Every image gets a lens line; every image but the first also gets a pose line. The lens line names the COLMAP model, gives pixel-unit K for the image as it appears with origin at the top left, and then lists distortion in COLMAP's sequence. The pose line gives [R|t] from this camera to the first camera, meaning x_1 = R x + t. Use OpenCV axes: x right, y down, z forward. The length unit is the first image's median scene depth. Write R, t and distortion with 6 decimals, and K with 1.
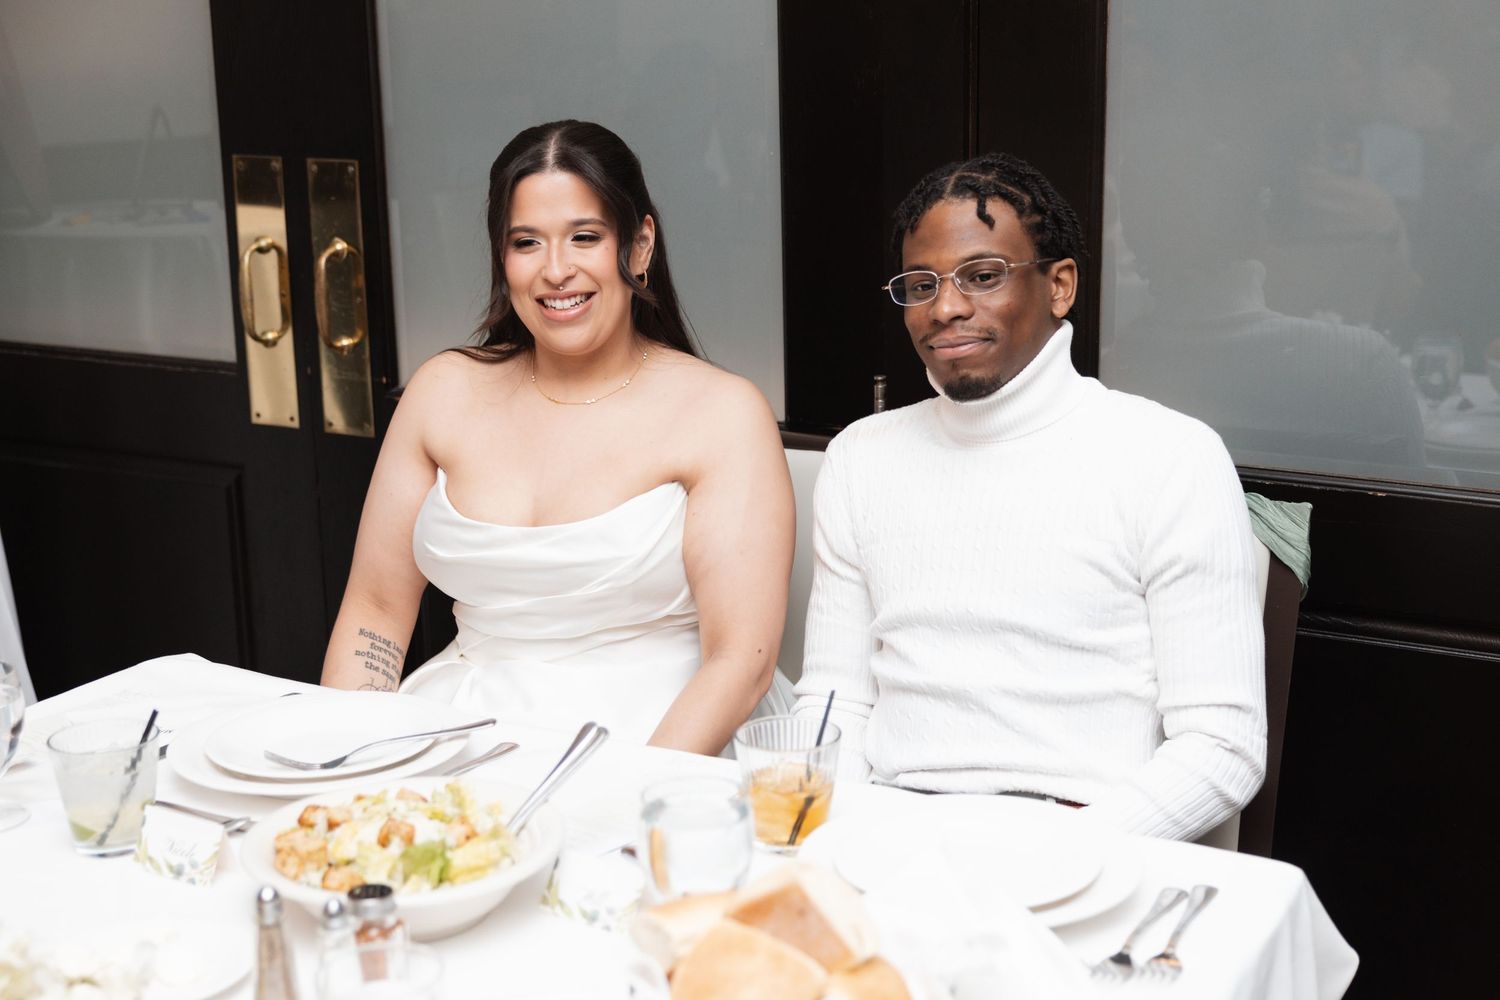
lens RADIAL K [[2134.3, 0, 818.4], [0, 2134.3, 545.6], [0, 0, 1]] dist [-0.002587, 0.000000]
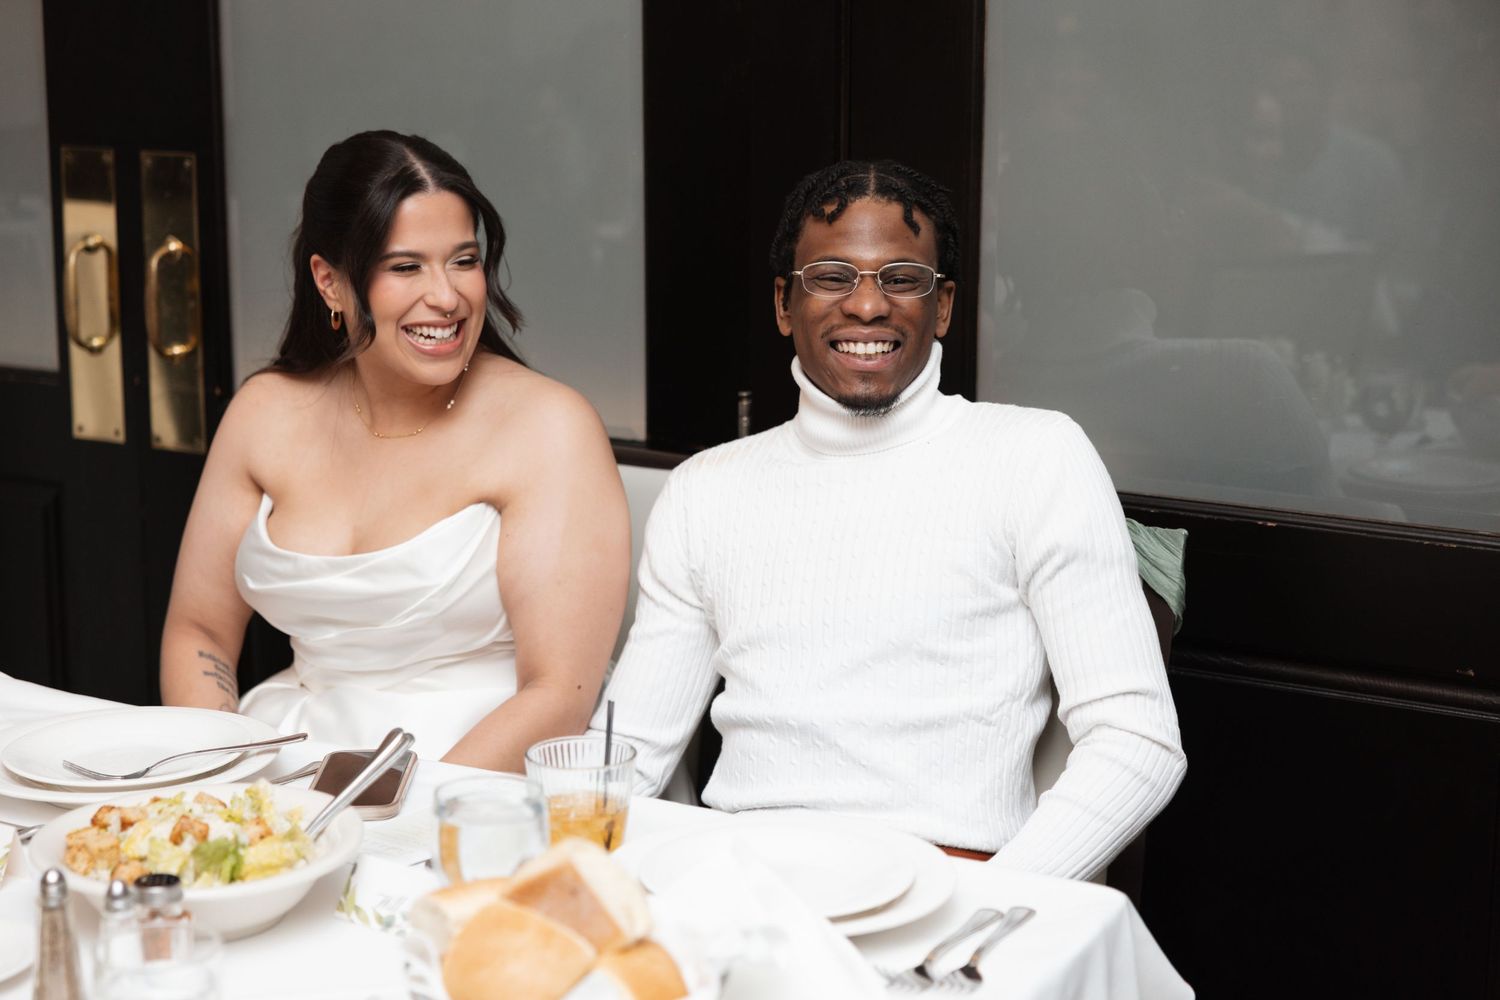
lens RADIAL K [[2672.5, 0, 740.6], [0, 2672.5, 466.6], [0, 0, 1]] dist [0.063460, 0.000000]
pose [[0.999561, 0.016031, -0.024922, 0.061084], [-0.017643, 0.997670, -0.065906, 0.032106], [0.023807, 0.066317, 0.997515, -0.173068]]
